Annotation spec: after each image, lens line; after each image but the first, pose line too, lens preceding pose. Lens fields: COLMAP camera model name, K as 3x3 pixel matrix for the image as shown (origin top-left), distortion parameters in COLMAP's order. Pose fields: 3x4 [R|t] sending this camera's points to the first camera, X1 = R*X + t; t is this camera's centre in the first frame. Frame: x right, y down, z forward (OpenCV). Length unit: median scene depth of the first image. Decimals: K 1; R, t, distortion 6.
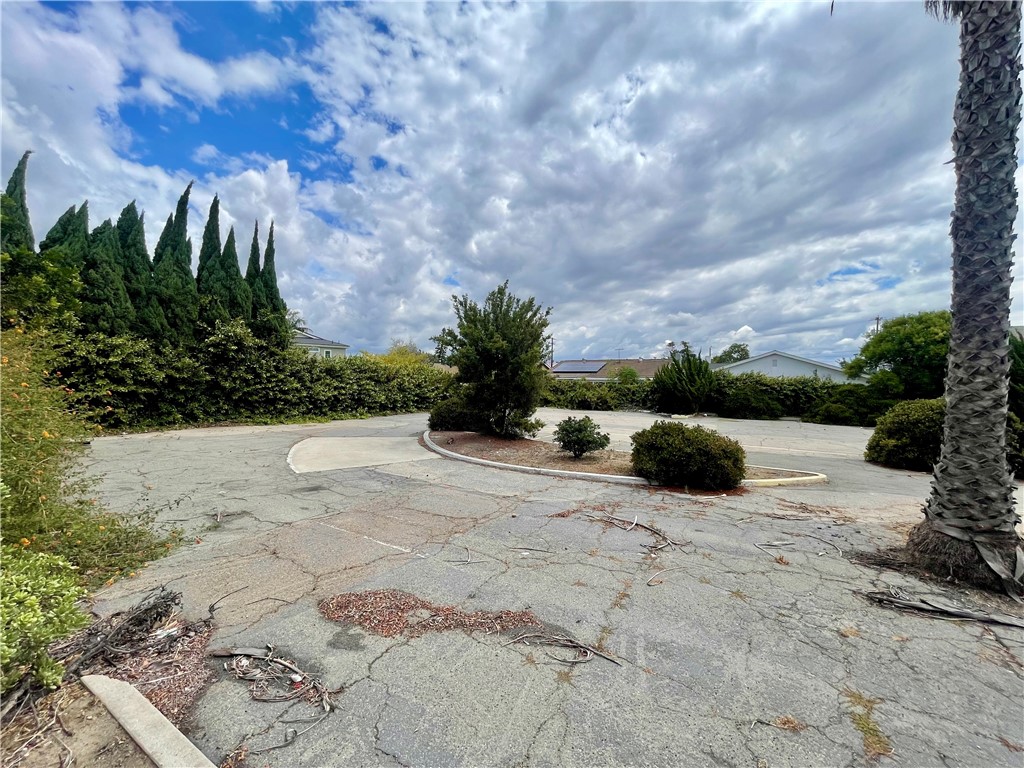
lens RADIAL K [[421.3, 0, 509.6], [0, 421.3, 383.2], [0, 0, 1]] dist [-0.007455, 0.000808]
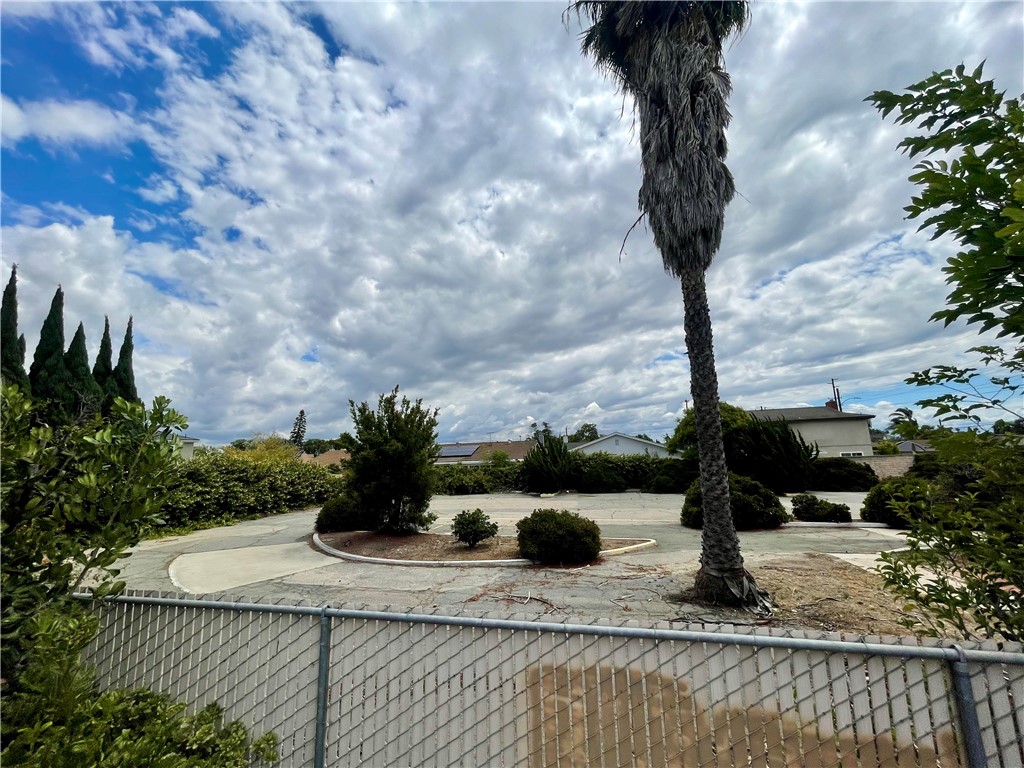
lens RADIAL K [[421.3, 0, 509.6], [0, 421.3, 383.2], [0, 0, 1]] dist [-0.007455, 0.000808]
pose [[0.952940, 0.004303, 0.303130, -0.075064], [0.051844, 0.982856, -0.176933, -0.044451], [-0.298694, 0.184322, 0.936380, -0.155938]]
